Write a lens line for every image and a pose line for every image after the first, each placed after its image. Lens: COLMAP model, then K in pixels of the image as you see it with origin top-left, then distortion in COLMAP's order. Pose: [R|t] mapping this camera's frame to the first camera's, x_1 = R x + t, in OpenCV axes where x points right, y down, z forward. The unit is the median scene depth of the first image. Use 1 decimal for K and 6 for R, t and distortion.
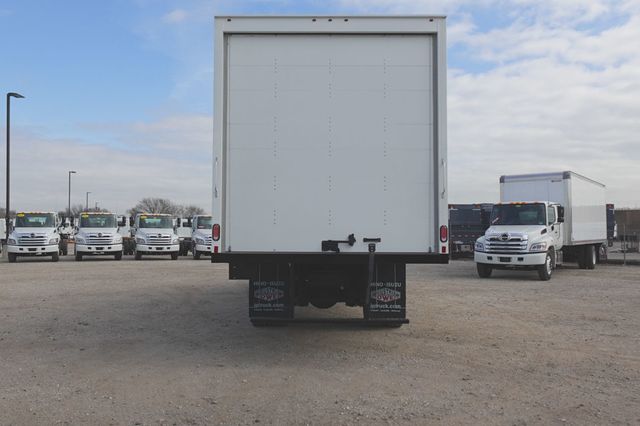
lens RADIAL K [[514.0, 0, 320.0], [0, 514.0, 213.0], [0, 0, 1]] dist [-0.005312, -0.001702]
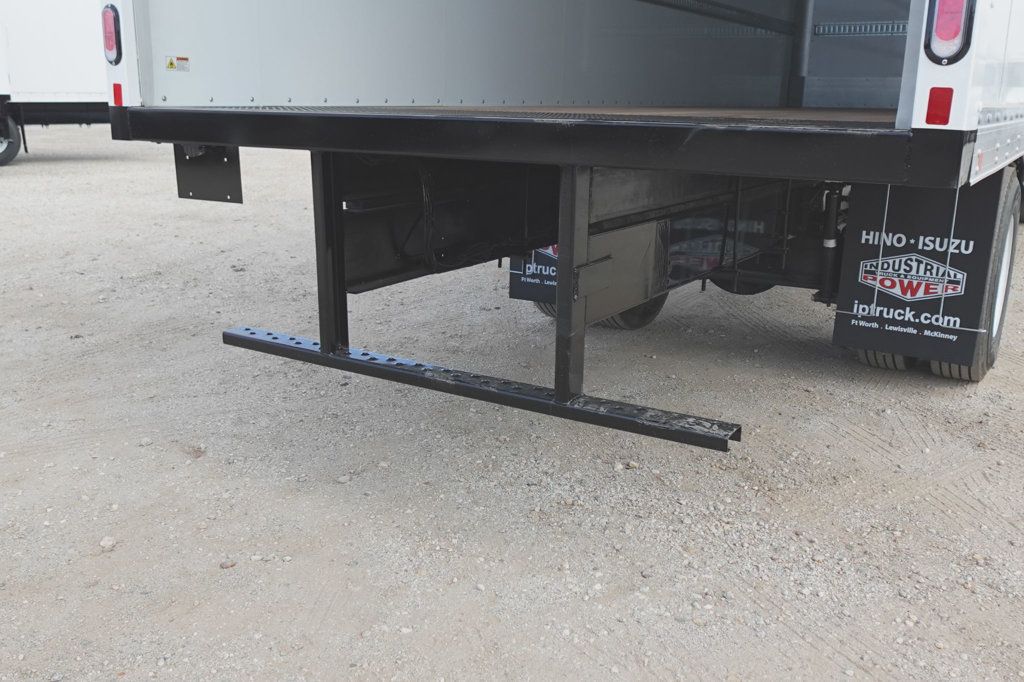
lens RADIAL K [[938.7, 0, 512.0], [0, 938.7, 341.0], [0, 0, 1]] dist [0.000185, 0.001004]
pose [[0.862208, 0.136603, -0.487788, 0.197258], [0.013907, 0.956206, 0.292364, 0.036061], [0.506364, -0.258862, 0.822548, 0.442578]]
